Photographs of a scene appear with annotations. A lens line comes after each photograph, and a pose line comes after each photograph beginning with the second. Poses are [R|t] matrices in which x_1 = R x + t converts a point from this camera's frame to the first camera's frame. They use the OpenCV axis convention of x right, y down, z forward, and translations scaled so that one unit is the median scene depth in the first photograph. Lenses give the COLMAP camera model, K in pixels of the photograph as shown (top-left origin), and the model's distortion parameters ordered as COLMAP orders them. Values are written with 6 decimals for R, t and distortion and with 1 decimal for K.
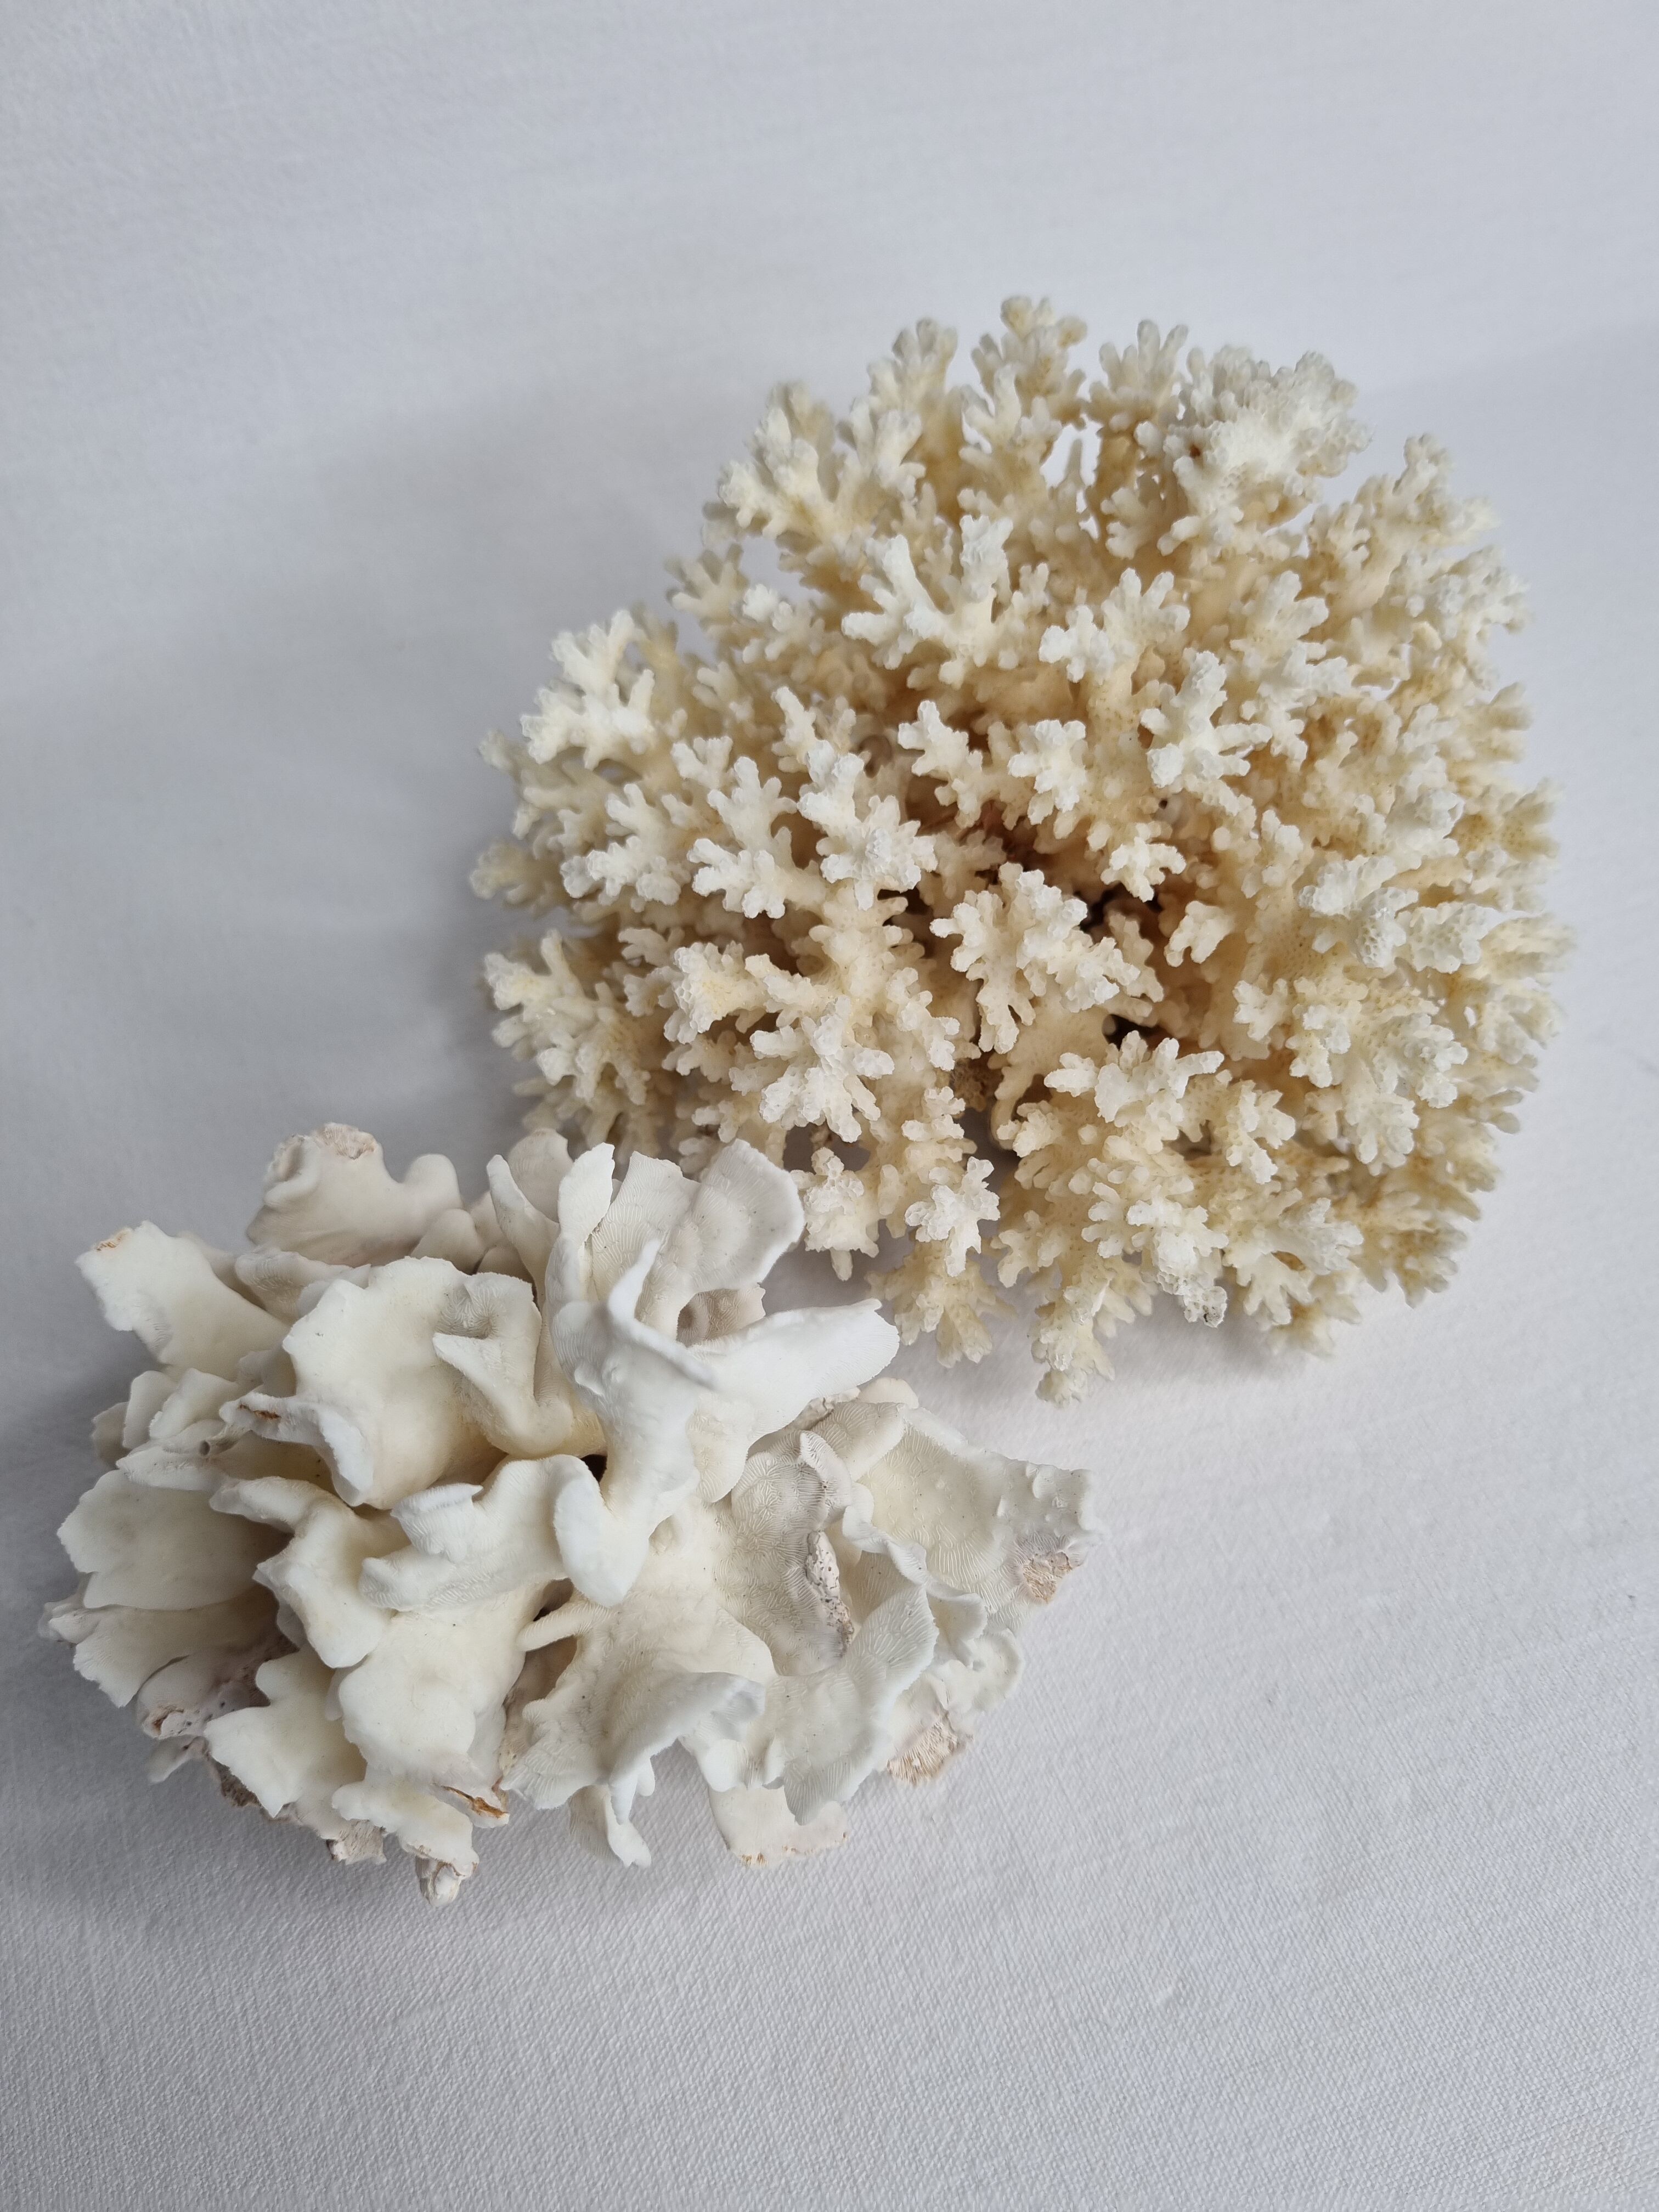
lens RADIAL K [[1797.1, 0, 829.5], [0, 1797.1, 1106.0], [0, 0, 1]] dist [-0.050871, -0.000706]
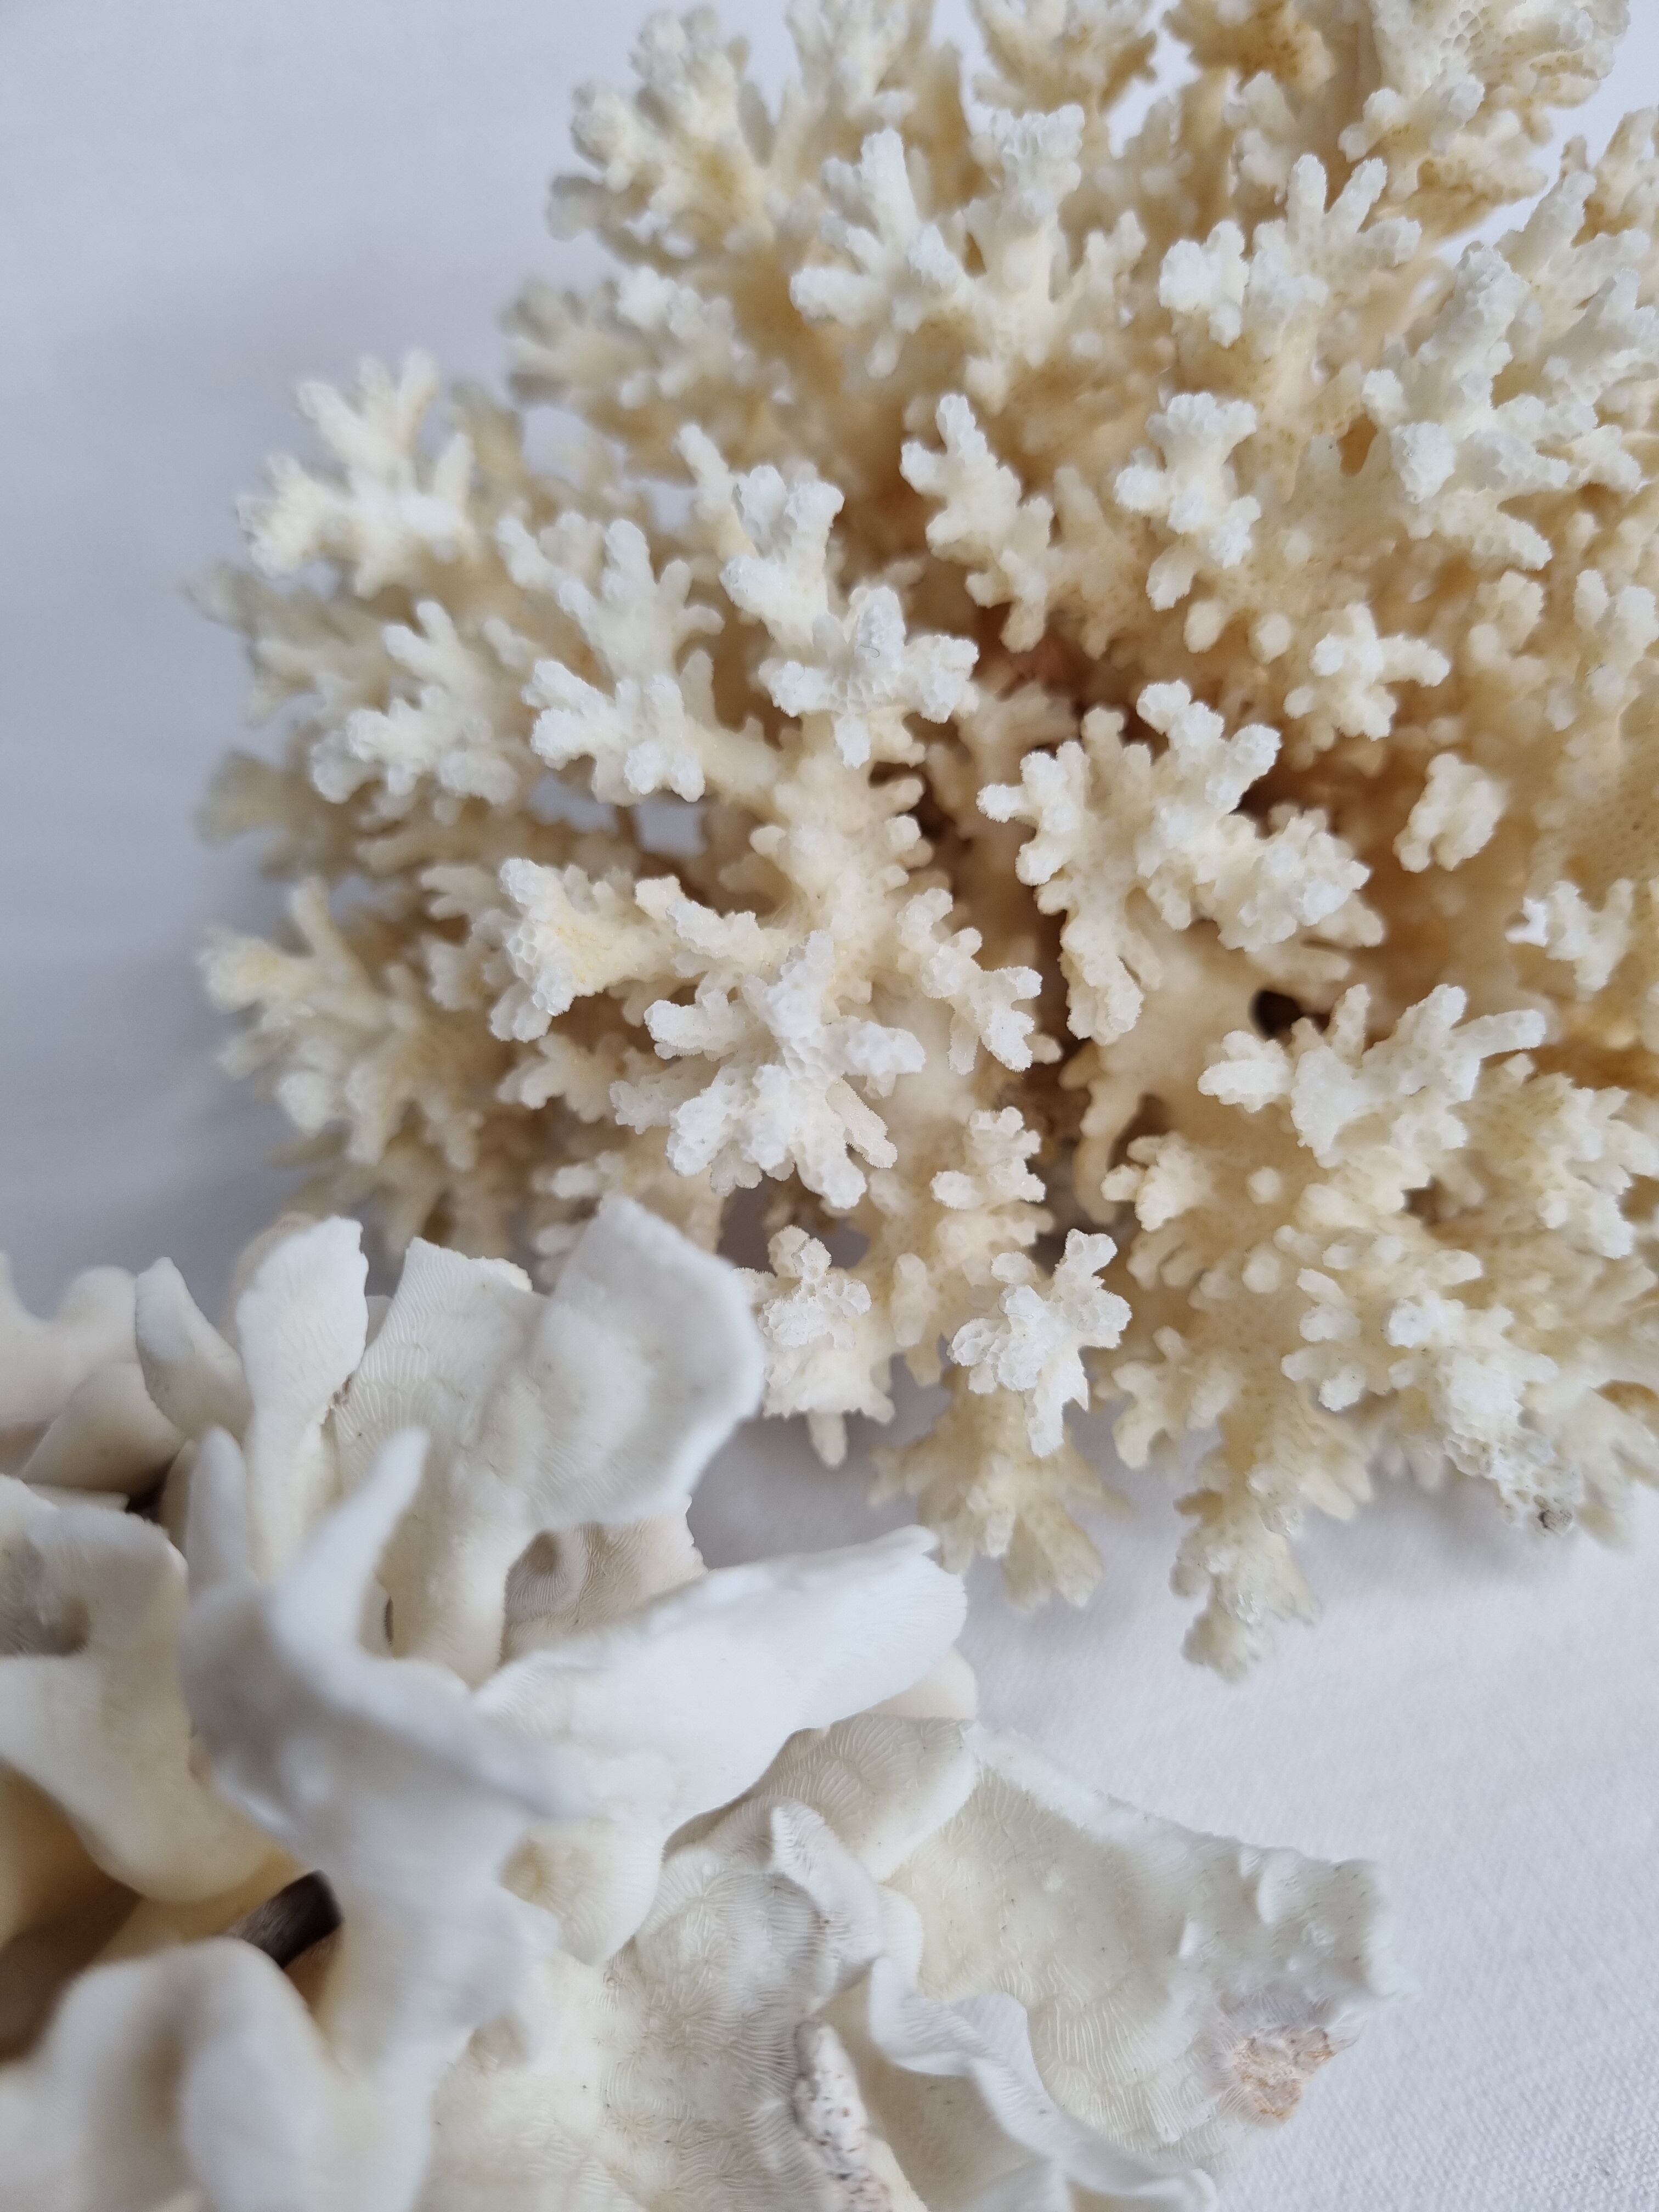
lens RADIAL K [[1797.1, 0, 829.5], [0, 1797.1, 1106.0], [0, 0, 1]] dist [-0.050871, -0.000706]
pose [[0.998667, -0.034801, 0.038123, -0.011121], [0.037360, 0.996944, -0.068611, 0.025019], [-0.035619, 0.069944, 0.996915, 0.462371]]
